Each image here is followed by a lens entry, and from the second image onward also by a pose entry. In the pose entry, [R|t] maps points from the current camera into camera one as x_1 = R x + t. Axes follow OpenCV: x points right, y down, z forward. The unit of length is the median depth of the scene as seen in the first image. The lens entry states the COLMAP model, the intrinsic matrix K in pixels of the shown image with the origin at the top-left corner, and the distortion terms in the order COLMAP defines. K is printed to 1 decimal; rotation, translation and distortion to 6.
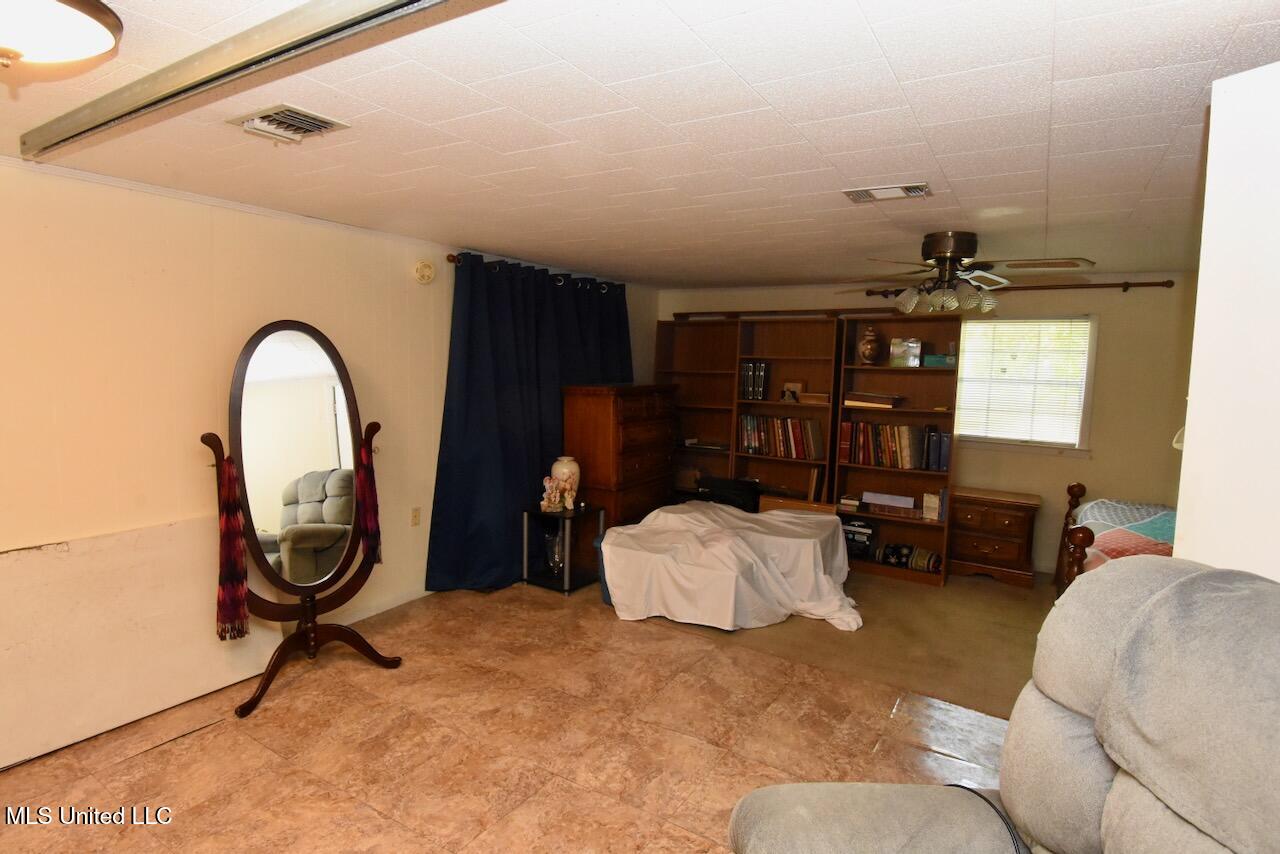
lens RADIAL K [[652.7, 0, 640.0], [0, 652.7, 427.0], [0, 0, 1]] dist [0.015716, -0.025823]
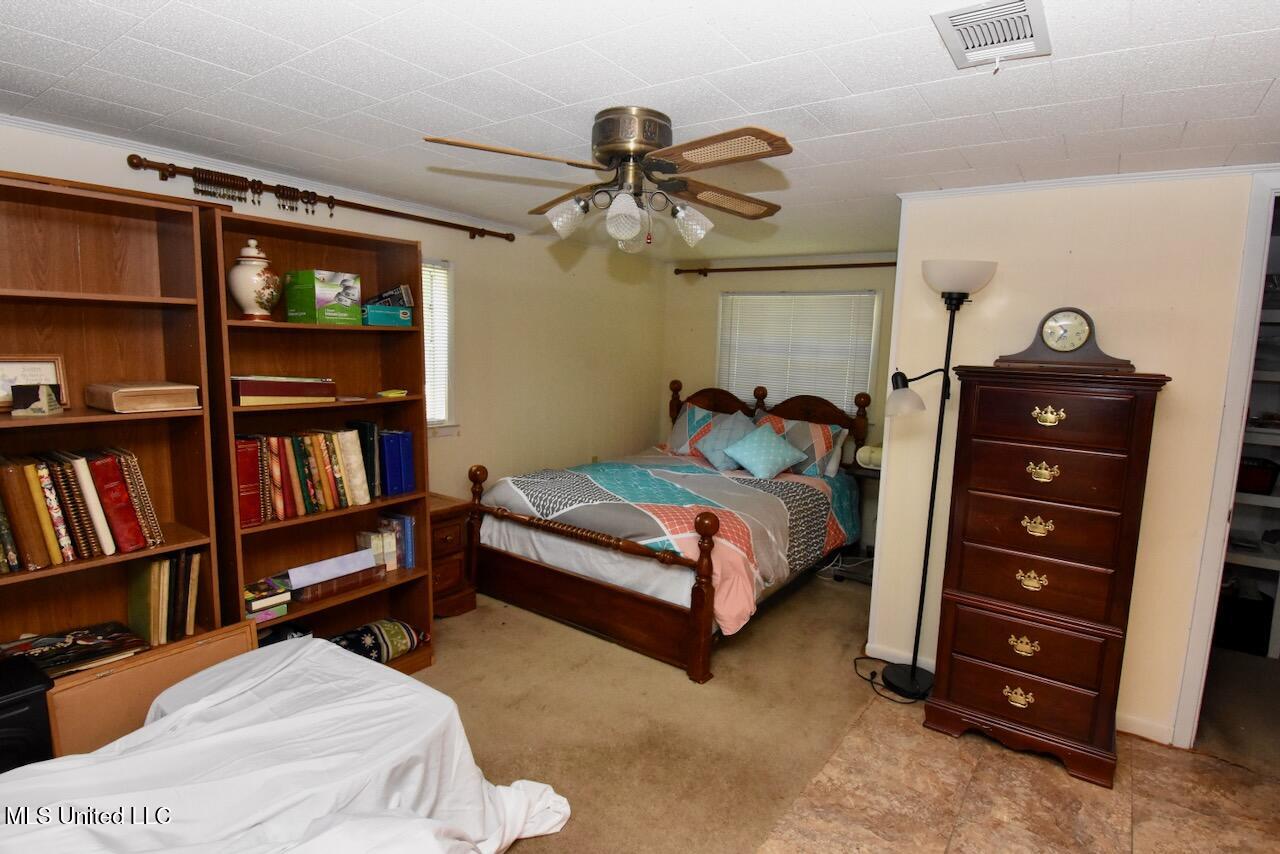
lens RADIAL K [[652.7, 0, 640.0], [0, 652.7, 427.0], [0, 0, 1]] dist [0.015716, -0.025823]
pose [[0.076839, -0.150754, 0.985580, -0.125107], [0.068694, 0.986955, 0.145609, -0.068075], [-0.994674, 0.056515, 0.086193, 0.687487]]
